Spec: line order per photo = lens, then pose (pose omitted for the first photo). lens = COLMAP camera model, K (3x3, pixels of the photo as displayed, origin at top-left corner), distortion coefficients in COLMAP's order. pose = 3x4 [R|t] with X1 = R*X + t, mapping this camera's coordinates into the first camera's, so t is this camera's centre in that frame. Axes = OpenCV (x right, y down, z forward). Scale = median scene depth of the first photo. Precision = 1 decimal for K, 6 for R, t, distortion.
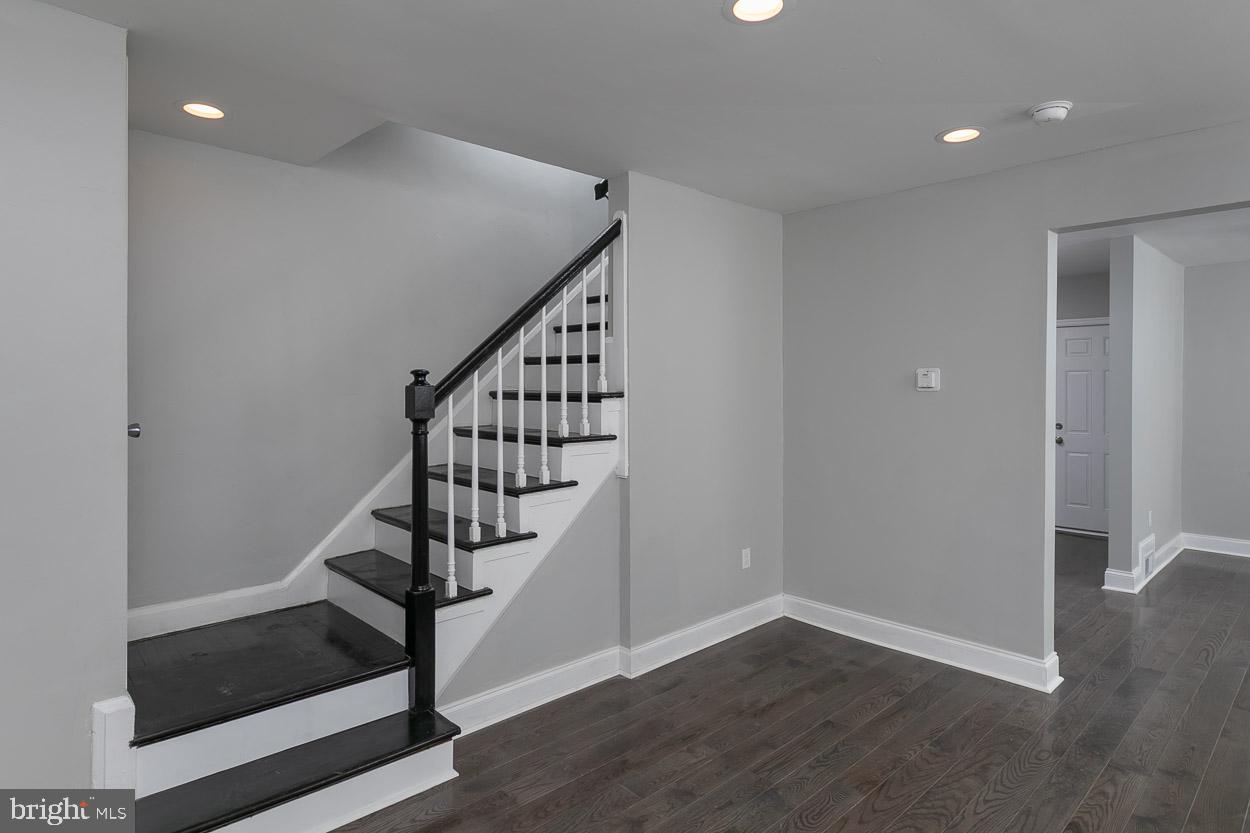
lens RADIAL K [[685.4, 0, 616.6], [0, 685.4, 391.0], [0, 0, 1]] dist [0.002144, -0.000986]
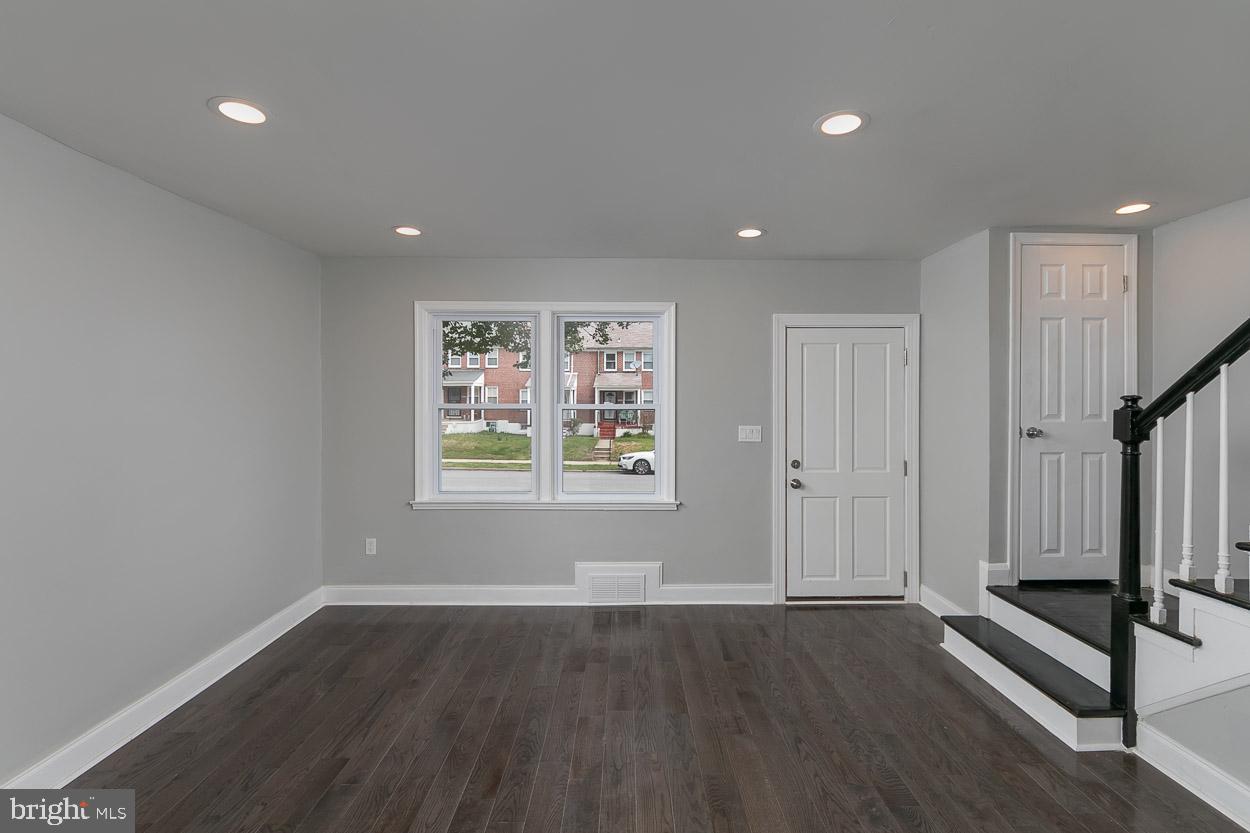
lens RADIAL K [[540.3, 0, 606.6], [0, 540.3, 400.2], [0, 0, 1]] dist [-0.003171, -0.001452]
pose [[-0.703087, -0.003649, -0.711095, 0.760055], [-0.008045, 0.999964, 0.002823, -0.015812], [0.711059, 0.007706, -0.703090, 0.847689]]
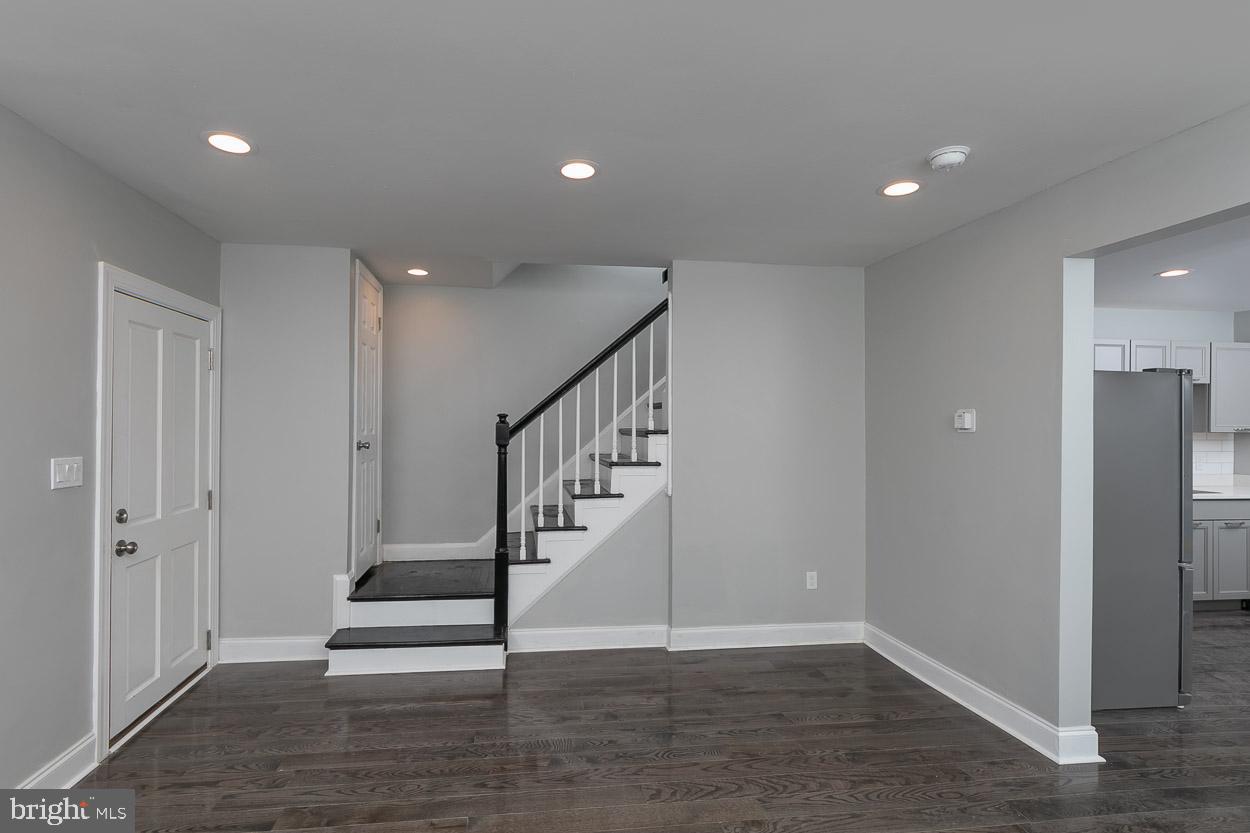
lens RADIAL K [[619.7, 0, 586.0], [0, 619.7, 420.8], [0, 0, 1]] dist [0.000003, -0.001211]
pose [[0.806909, 0.003347, -0.590666, 0.611342], [-0.011881, 0.999874, -0.010565, -0.001005], [0.590556, 0.015542, 0.806847, -0.046777]]
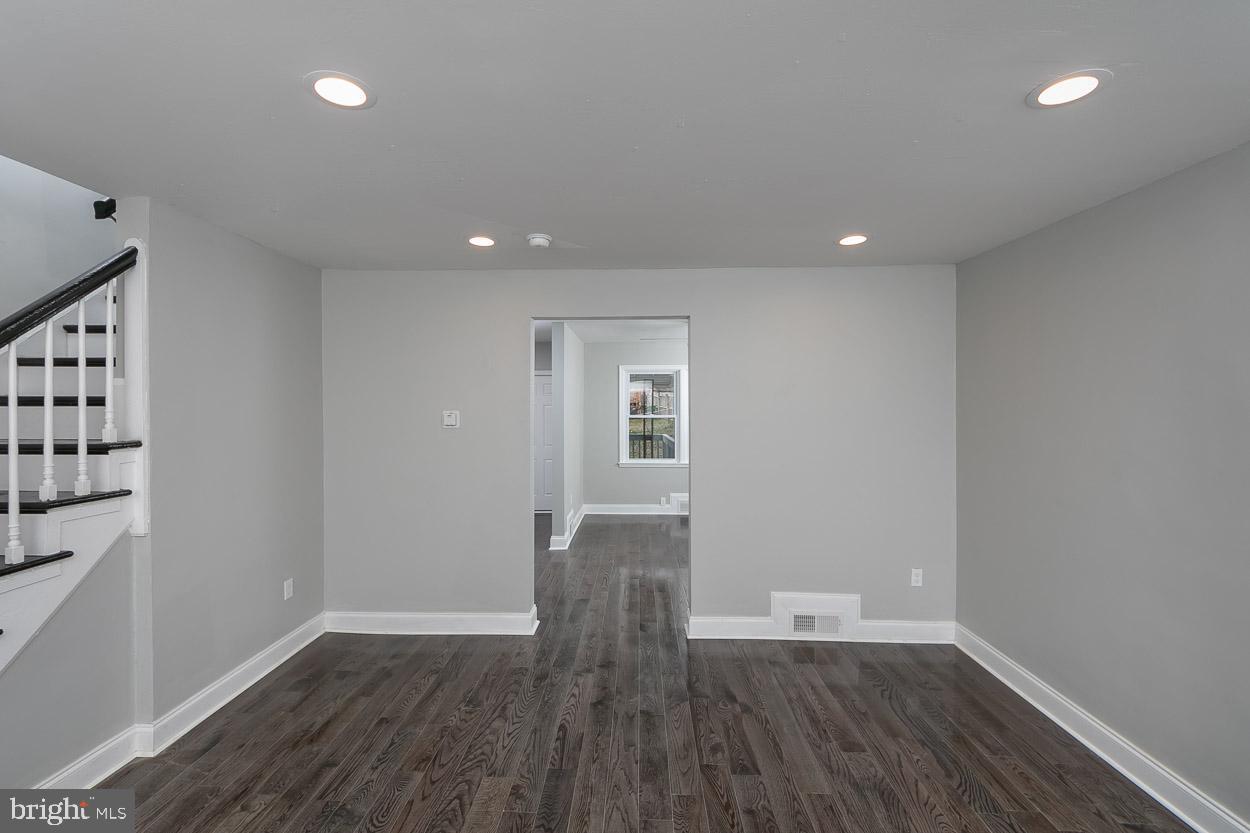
lens RADIAL K [[540.3, 0, 619.8], [0, 540.3, 405.6], [0, 0, 1]] dist [-0.003171, -0.001452]
pose [[0.705071, -0.000848, 0.709136, -0.050710], [0.007791, 0.999948, -0.006552, -0.036652], [-0.709094, 0.010145, 0.705041, 0.059417]]
